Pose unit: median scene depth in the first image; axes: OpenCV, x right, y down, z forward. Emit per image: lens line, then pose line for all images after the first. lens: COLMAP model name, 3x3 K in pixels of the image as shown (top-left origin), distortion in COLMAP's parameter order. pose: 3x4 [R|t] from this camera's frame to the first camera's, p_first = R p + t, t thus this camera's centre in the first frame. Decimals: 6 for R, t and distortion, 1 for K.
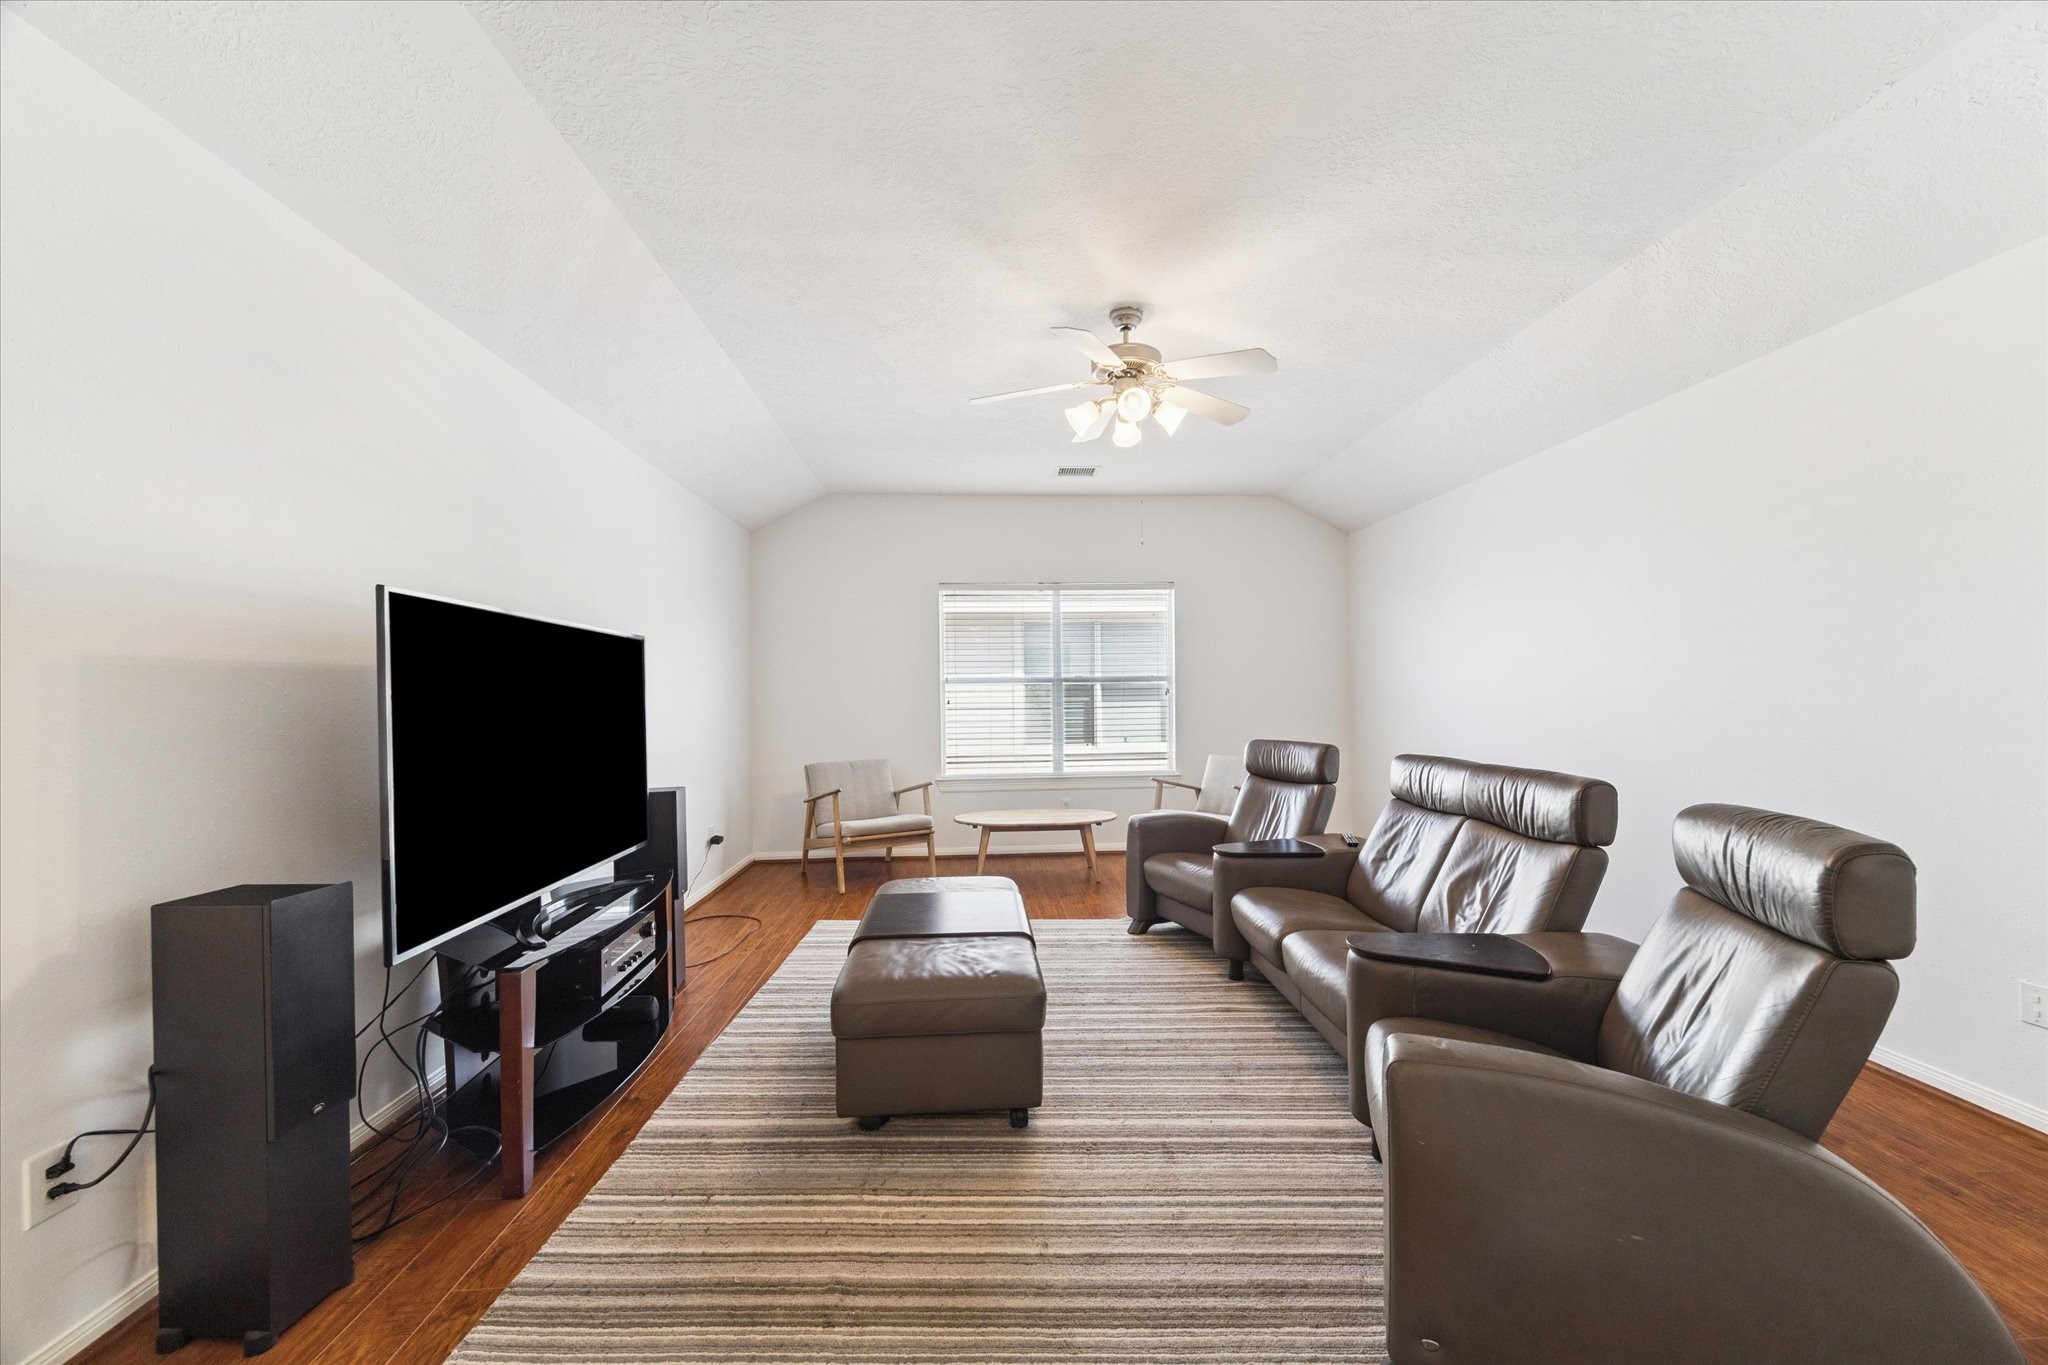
lens RADIAL K [[799.0, 0, 1036.1], [0, 799.0, 700.7], [0, 0, 1]] dist [-0.000740, 0.000002]
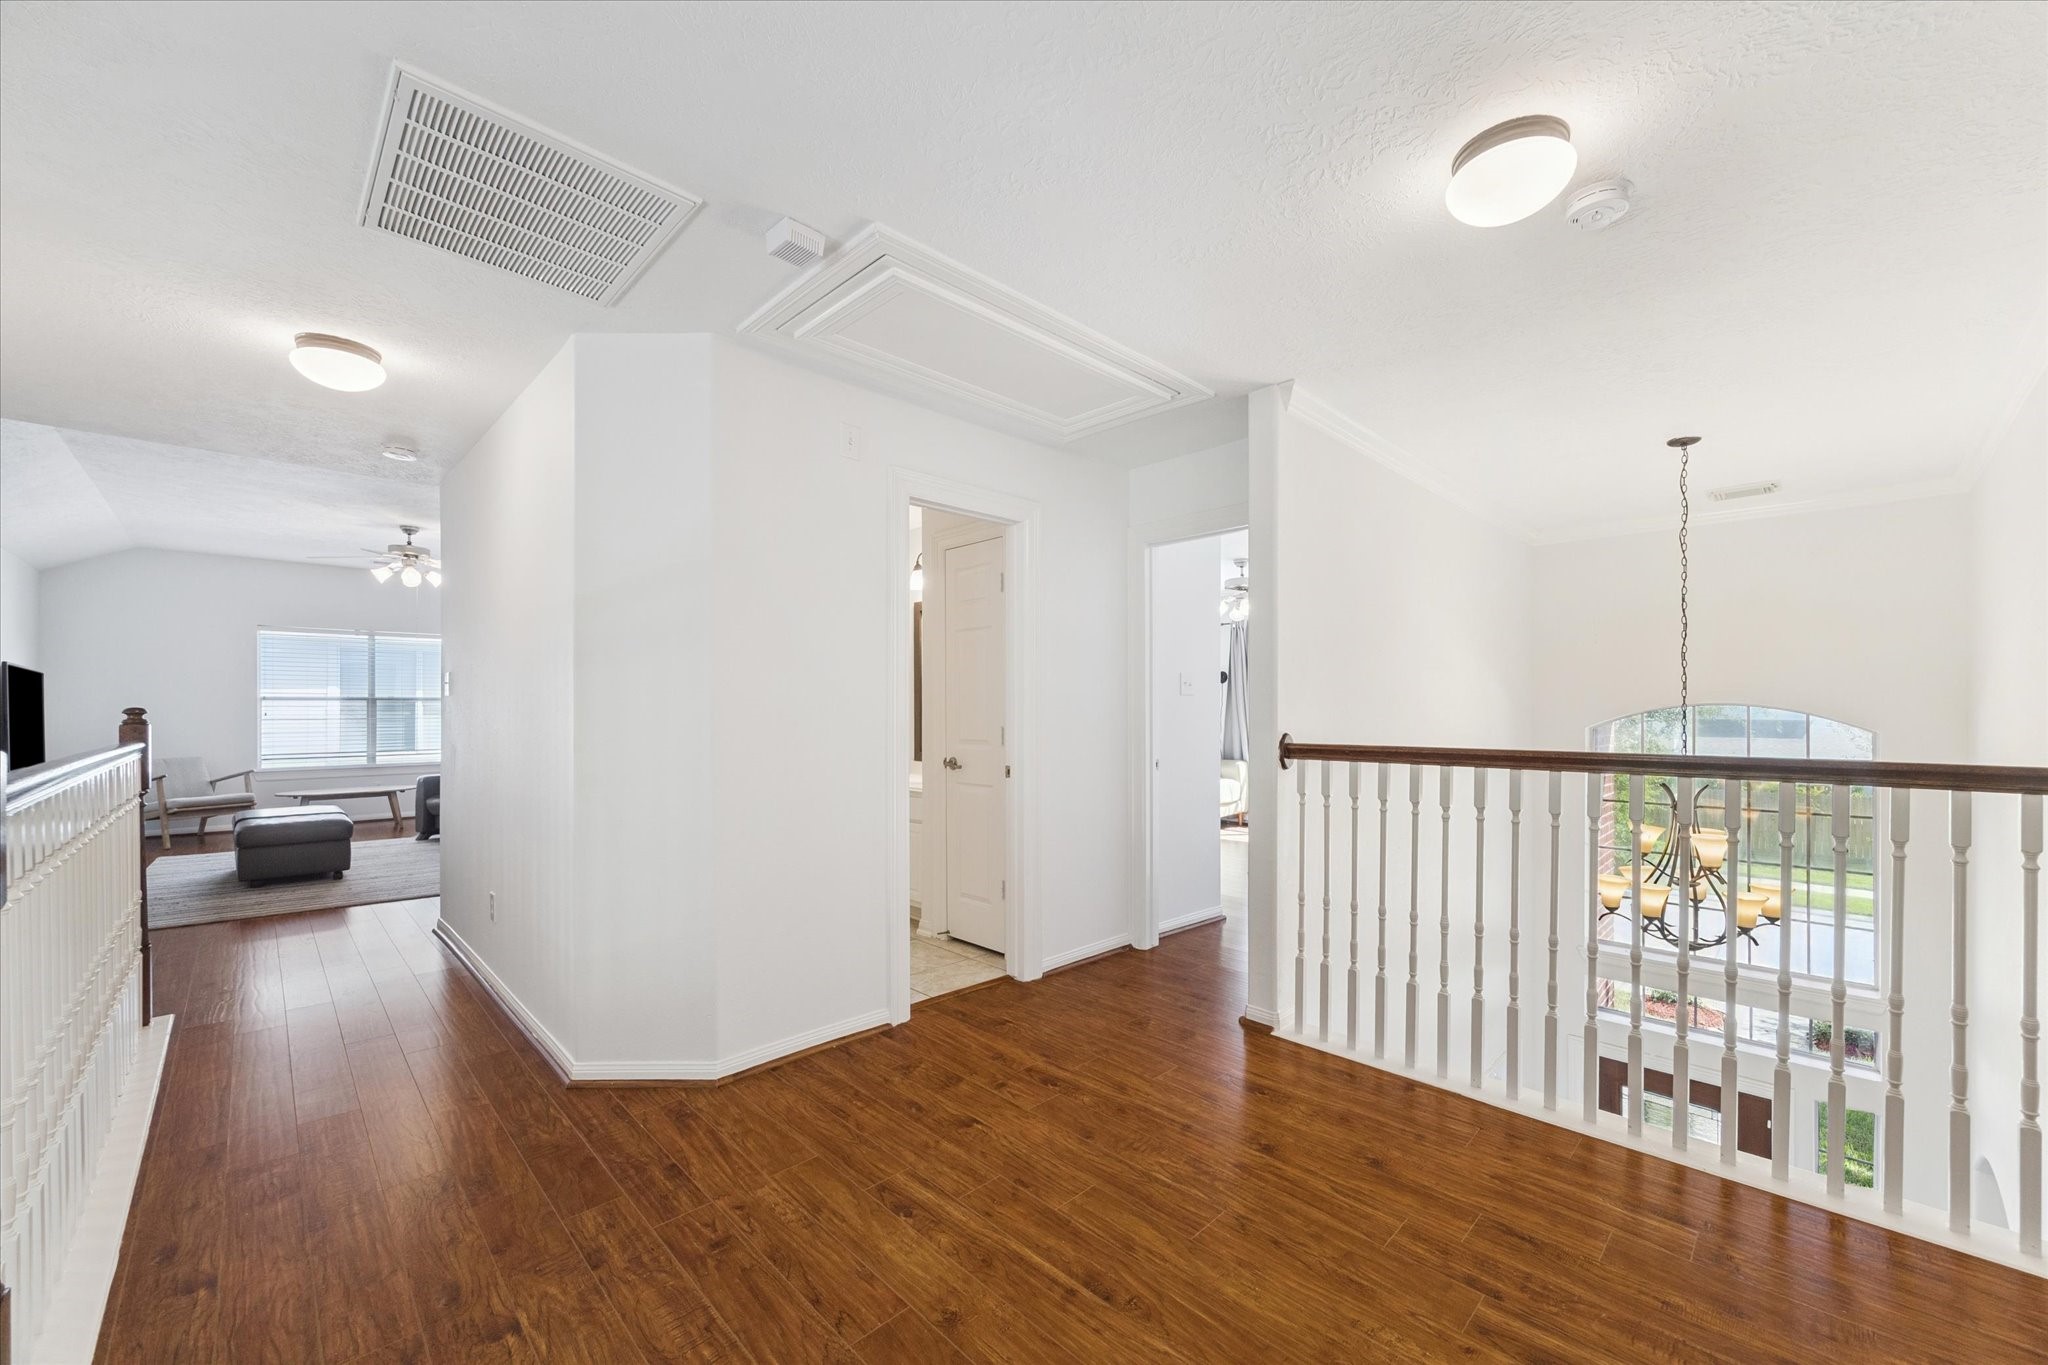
lens RADIAL K [[799.0, 0, 1036.1], [0, 799.0, 700.7], [0, 0, 1]] dist [-0.000740, 0.000002]
pose [[0.761382, 0.013552, 0.648162, 0.006391], [0.001362, 0.999746, -0.022503, 0.011492], [-0.648302, 0.018016, 0.761170, -0.916380]]
